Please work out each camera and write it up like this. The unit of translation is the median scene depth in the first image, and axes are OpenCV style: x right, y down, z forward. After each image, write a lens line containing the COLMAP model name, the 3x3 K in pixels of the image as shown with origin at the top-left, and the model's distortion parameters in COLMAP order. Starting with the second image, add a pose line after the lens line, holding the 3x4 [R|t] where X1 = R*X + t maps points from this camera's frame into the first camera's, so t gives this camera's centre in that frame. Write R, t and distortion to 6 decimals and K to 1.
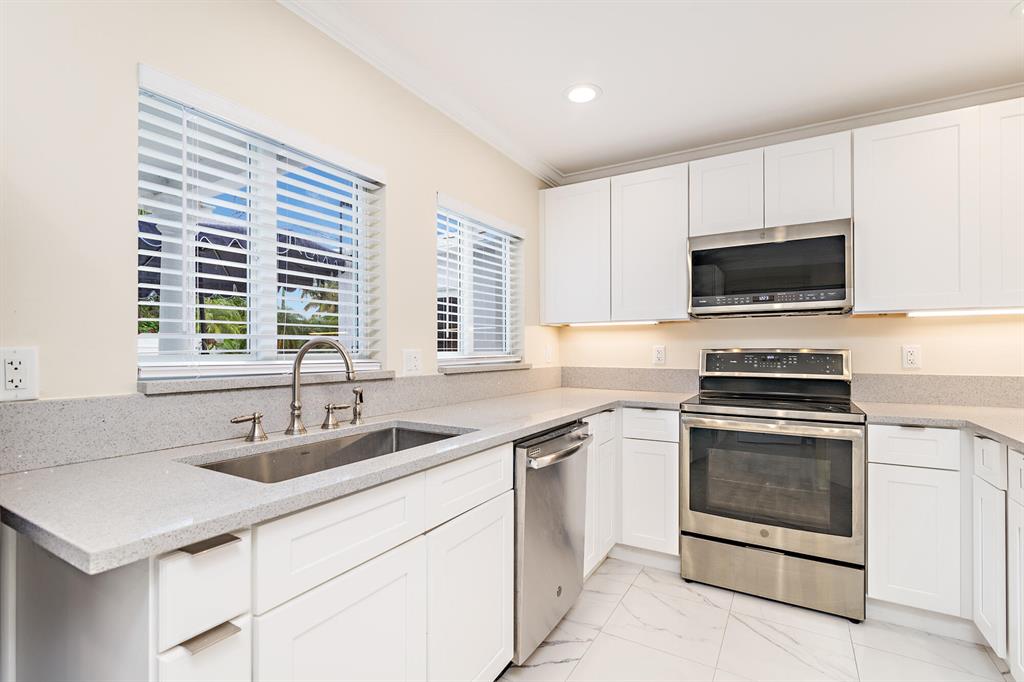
lens RADIAL K [[467.1, 0, 513.8], [0, 467.1, 351.1], [0, 0, 1]] dist [0.000272, 0.000196]
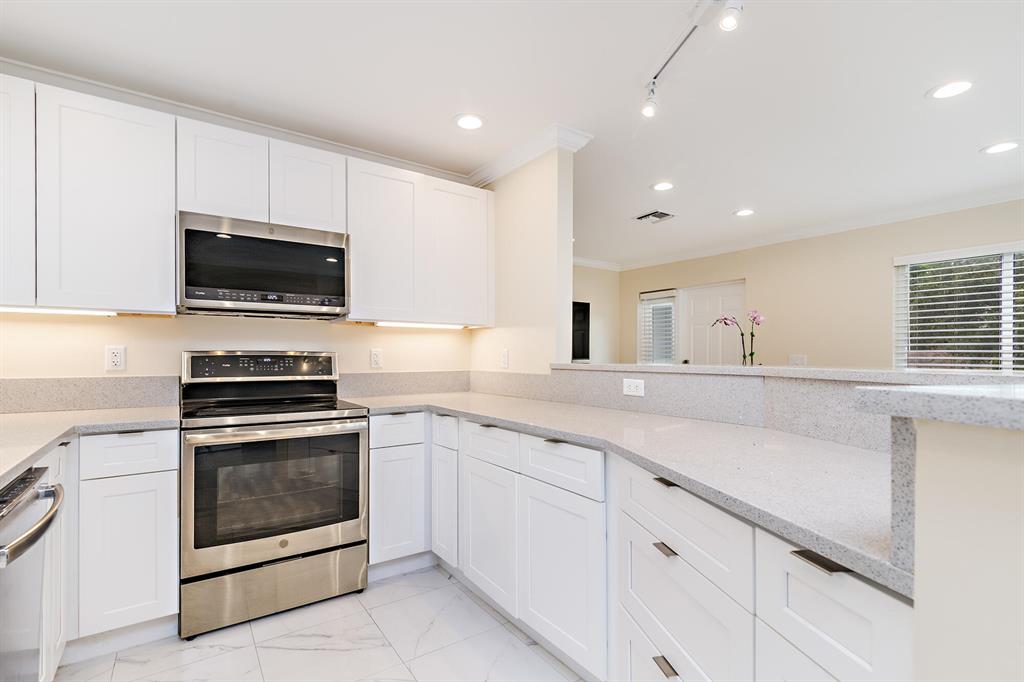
lens RADIAL K [[495.2, 0, 538.3], [0, 495.2, 351.7], [0, 0, 1]] dist [0.001786, -0.000041]
pose [[0.385448, 0.004209, 0.922720, -0.180860], [-0.001691, 0.999991, -0.003855, -0.000458], [-0.922728, -0.000074, 0.385452, 0.112939]]
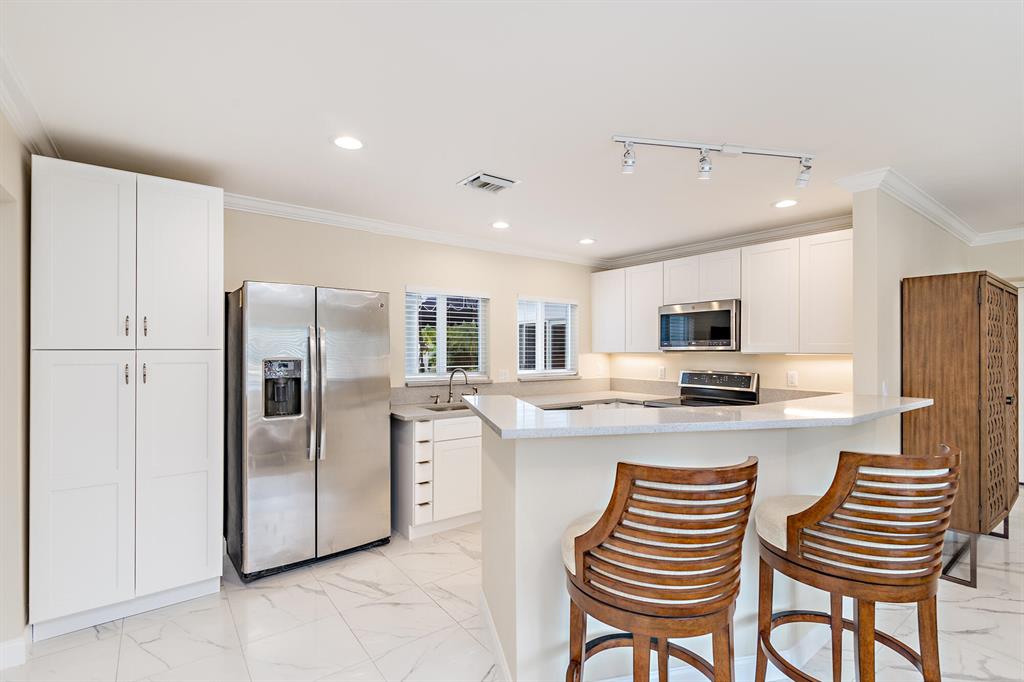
lens RADIAL K [[467.1, 0, 513.8], [0, 467.1, 351.1], [0, 0, 1]] dist [0.000272, 0.000196]
pose [[0.925122, 0.003124, -0.379658, 0.567248], [-0.003964, 0.999991, -0.001432, -0.077392], [0.379650, 0.002830, 0.925126, -0.868660]]
